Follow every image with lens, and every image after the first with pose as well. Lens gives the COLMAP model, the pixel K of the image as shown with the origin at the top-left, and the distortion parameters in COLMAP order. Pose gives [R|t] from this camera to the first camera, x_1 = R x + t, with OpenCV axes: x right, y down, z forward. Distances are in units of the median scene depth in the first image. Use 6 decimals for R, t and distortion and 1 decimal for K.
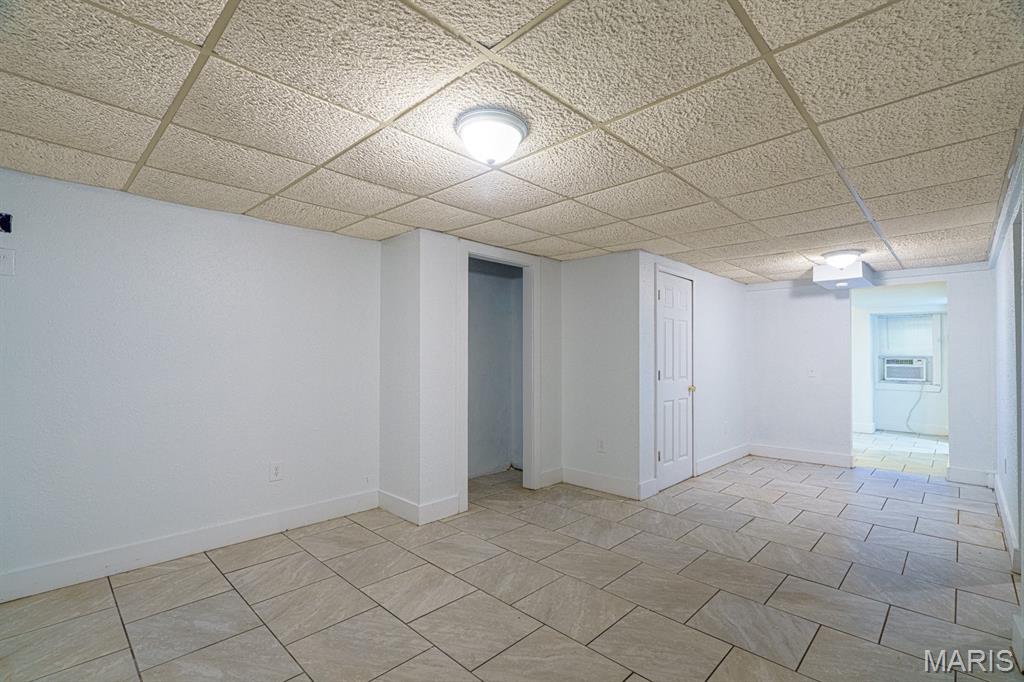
lens RADIAL K [[467.9, 0, 520.2], [0, 467.9, 345.1], [0, 0, 1]] dist [0.003558, -0.000355]
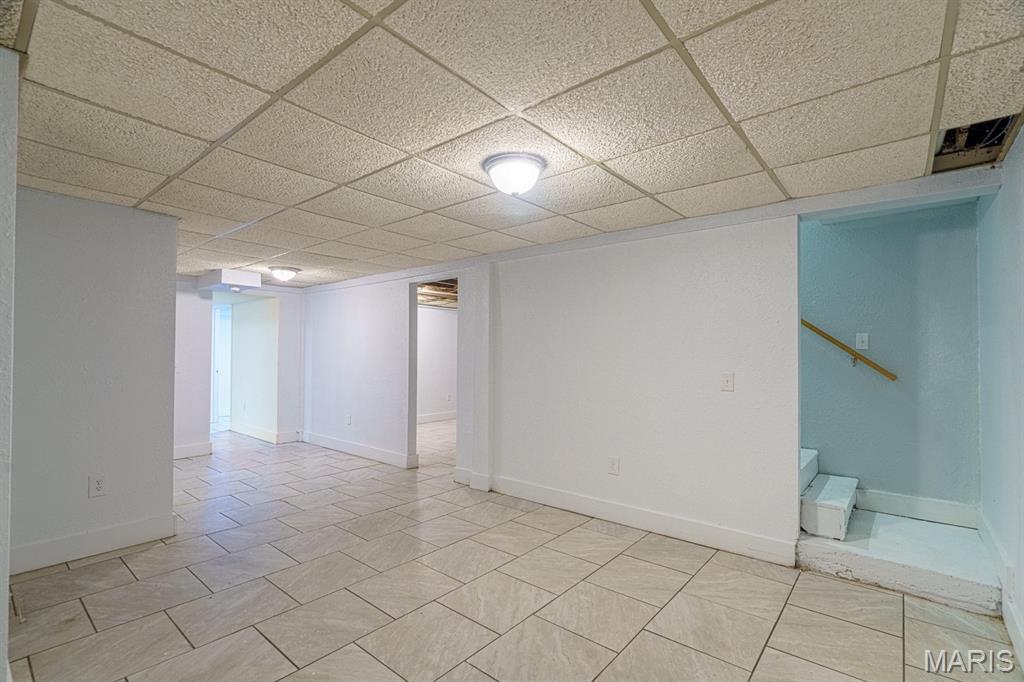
lens RADIAL K [[467.9, 0, 506.3], [0, 467.9, 343.2], [0, 0, 1]] dist [0.003558, -0.000355]
pose [[-0.061613, 0.021147, 0.997876, -0.660744], [-0.029801, 0.999291, -0.023017, 0.010469], [-0.997655, -0.031156, -0.060940, 0.571823]]
